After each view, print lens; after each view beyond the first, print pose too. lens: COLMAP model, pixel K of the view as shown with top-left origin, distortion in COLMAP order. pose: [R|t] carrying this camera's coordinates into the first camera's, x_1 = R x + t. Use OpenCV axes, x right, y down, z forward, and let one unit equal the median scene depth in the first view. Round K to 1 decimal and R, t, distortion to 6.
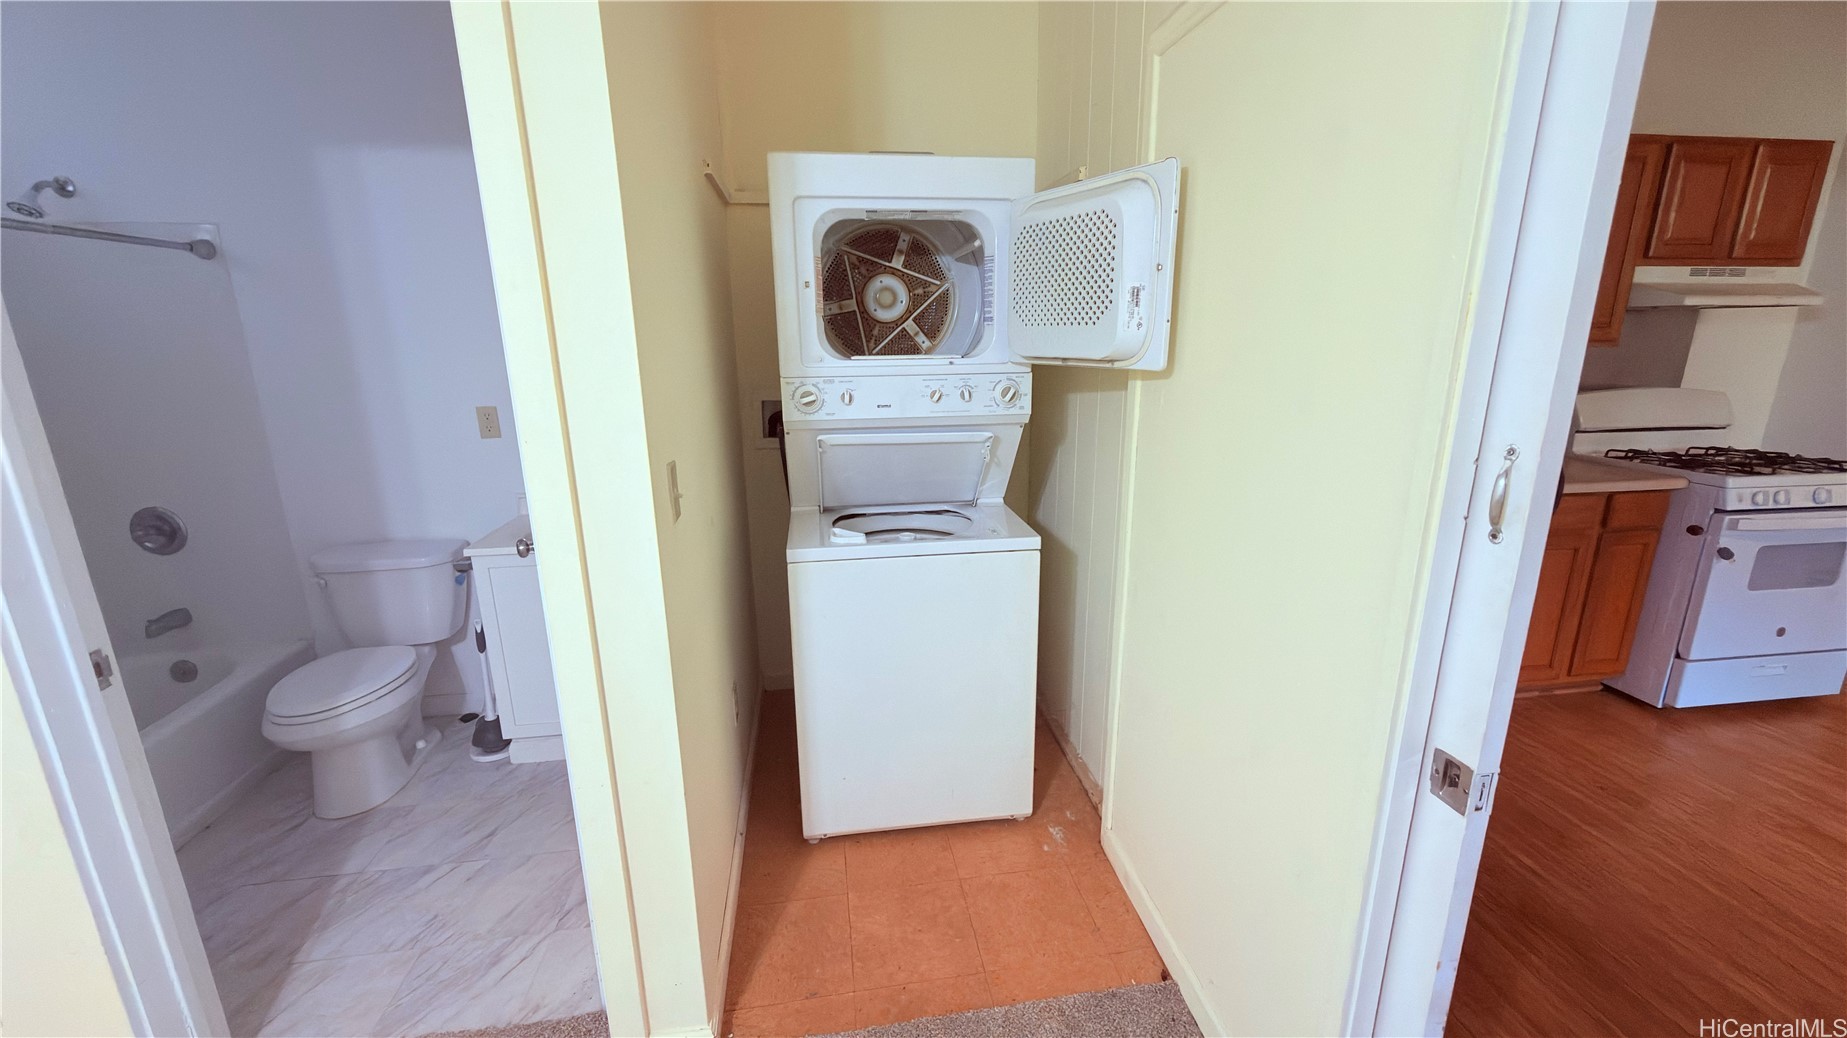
lens RADIAL K [[733.6, 0, 924.4], [0, 733.6, 520.5], [0, 0, 1]] dist [0.009665, -0.000171]
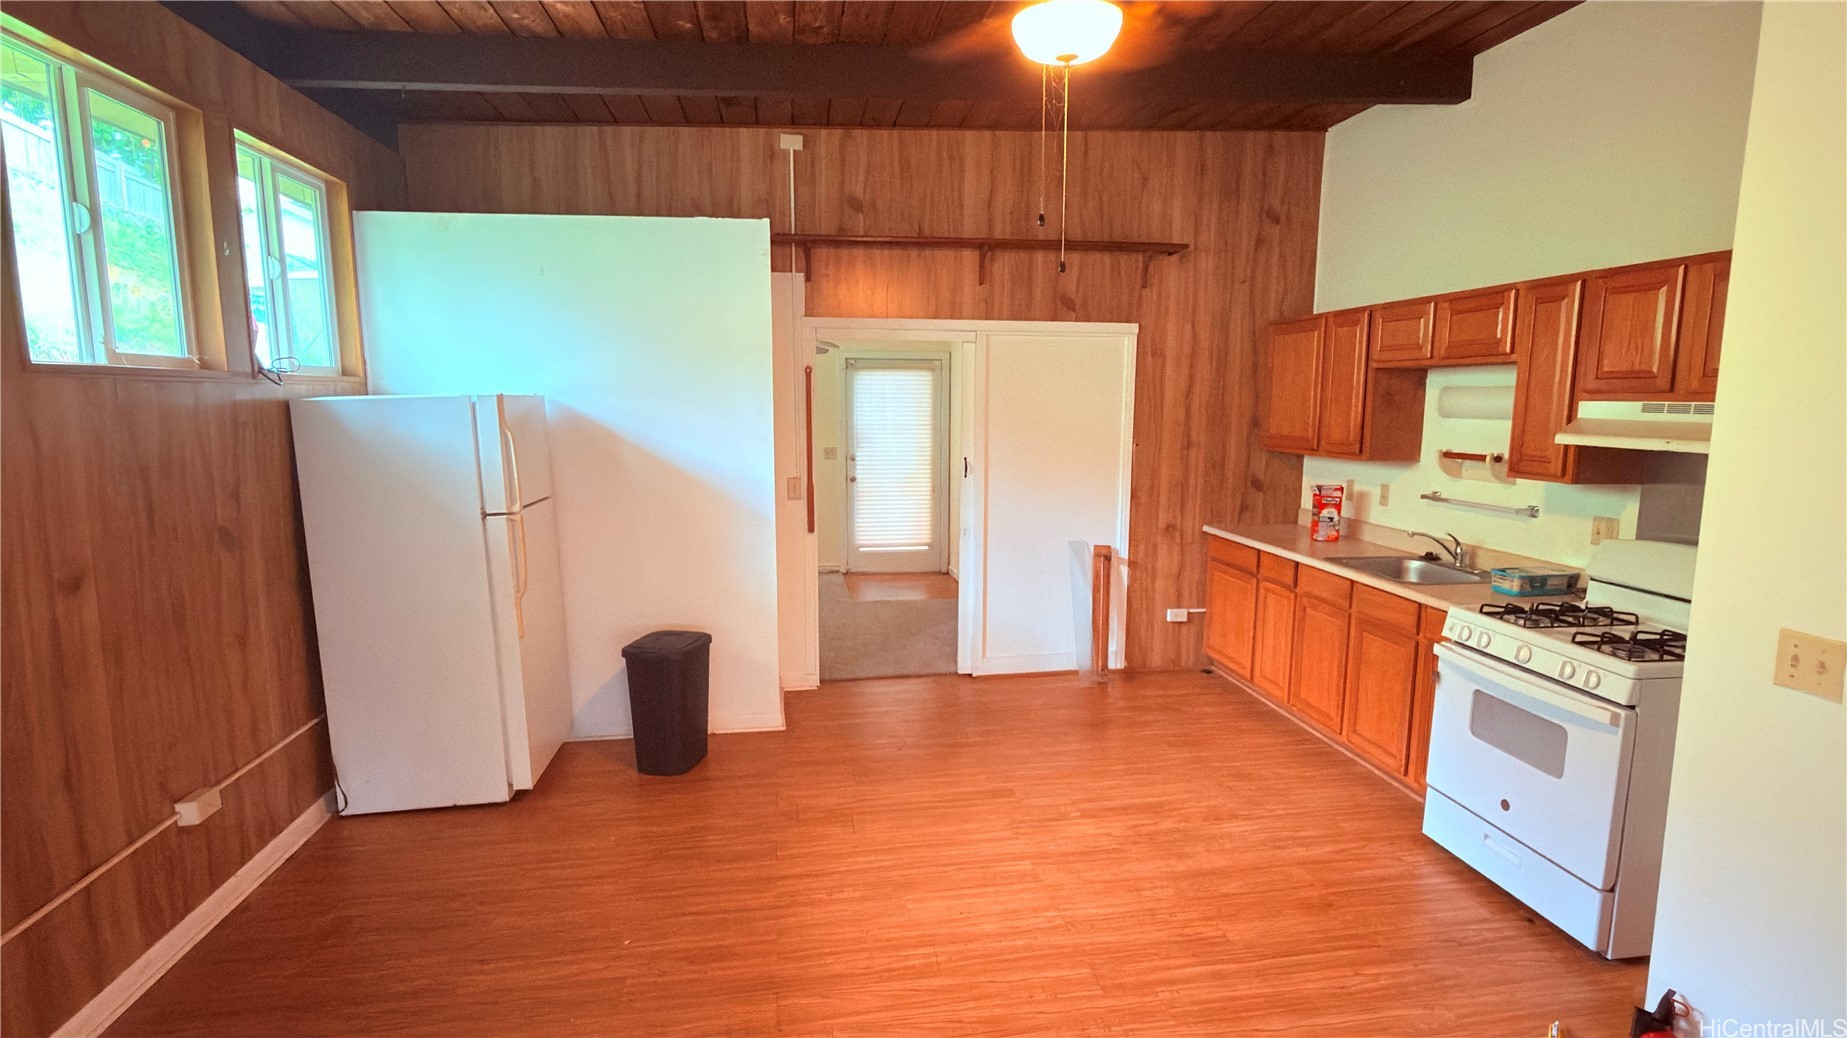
lens RADIAL K [[889.5, 0, 922.9], [0, 889.5, 524.0], [0, 0, 1]] dist [0.000402, 0.000057]
pose [[0.009293, 0.143152, -0.989657, 2.454158], [-0.252242, 0.958030, 0.136209, -0.161611], [0.967620, 0.248367, 0.045011, 0.215432]]
